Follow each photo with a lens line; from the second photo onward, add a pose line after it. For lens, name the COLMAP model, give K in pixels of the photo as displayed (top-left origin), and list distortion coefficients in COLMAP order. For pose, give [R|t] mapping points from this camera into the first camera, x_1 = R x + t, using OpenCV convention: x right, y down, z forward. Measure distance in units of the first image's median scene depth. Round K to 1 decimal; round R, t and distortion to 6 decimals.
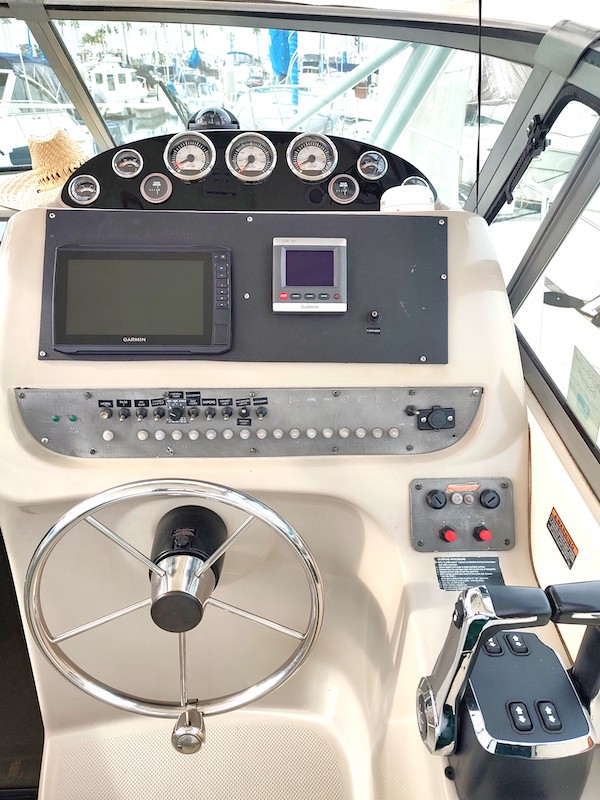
lens RADIAL K [[592.9, 0, 300.0], [0, 592.9, 400.0], [0, 0, 1]] dist [0.007227, 0.000380]
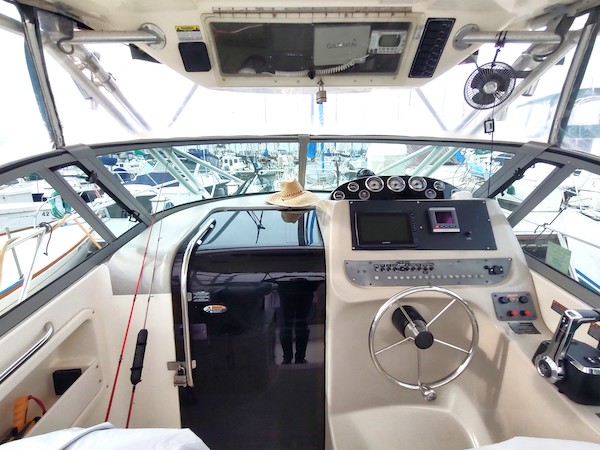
lens RADIAL K [[284.9, 0, 300.0], [0, 284.9, 225.0], [0, 0, 1]] dist [-0.001506, -0.000402]
pose [[0.999679, -0.018811, -0.016981, -0.646492], [0.013617, 0.963845, -0.266117, 0.168090], [0.021373, 0.265800, 0.963791, -0.331834]]
